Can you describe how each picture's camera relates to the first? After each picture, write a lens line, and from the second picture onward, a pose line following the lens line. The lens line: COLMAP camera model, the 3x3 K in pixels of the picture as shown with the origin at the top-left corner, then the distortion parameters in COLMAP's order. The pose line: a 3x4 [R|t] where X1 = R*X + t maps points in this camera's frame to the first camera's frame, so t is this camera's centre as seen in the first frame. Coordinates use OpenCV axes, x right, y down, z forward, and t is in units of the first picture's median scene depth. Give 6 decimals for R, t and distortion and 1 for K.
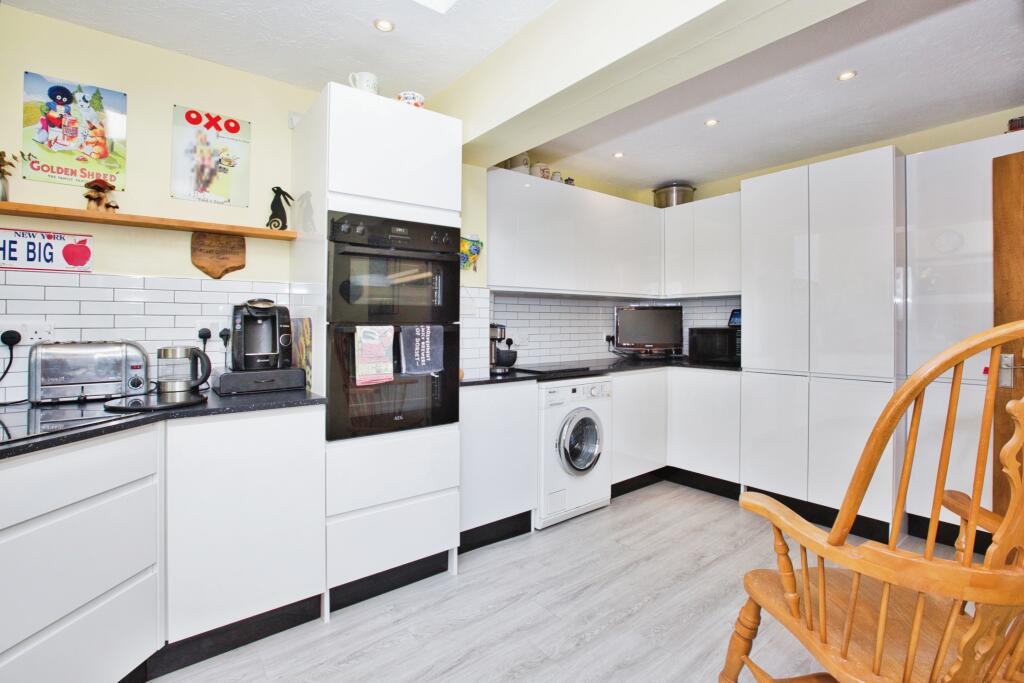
lens RADIAL K [[473.7, 0, 513.1], [0, 473.7, 326.4], [0, 0, 1]] dist [-0.026726, 0.000897]
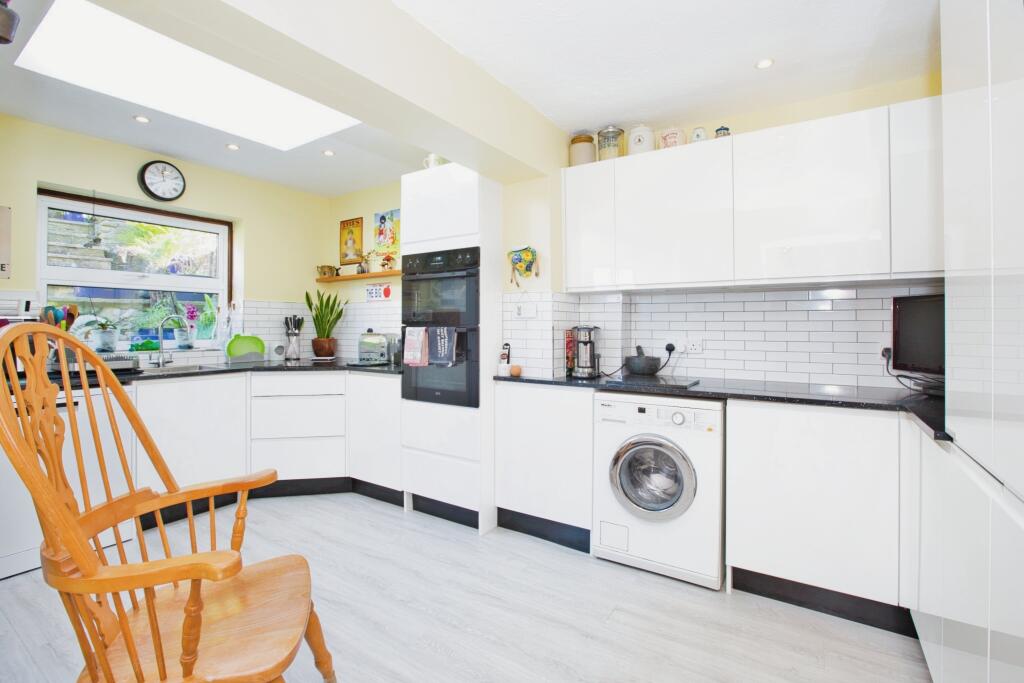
lens RADIAL K [[473.7, 0, 513.1], [0, 473.7, 326.4], [0, 0, 1]] dist [-0.026726, 0.000897]
pose [[0.320799, 0.003748, -0.947140, 1.136656], [-0.008259, 0.999965, 0.001159, -0.006865], [0.947111, 0.007451, 0.320818, 0.753143]]
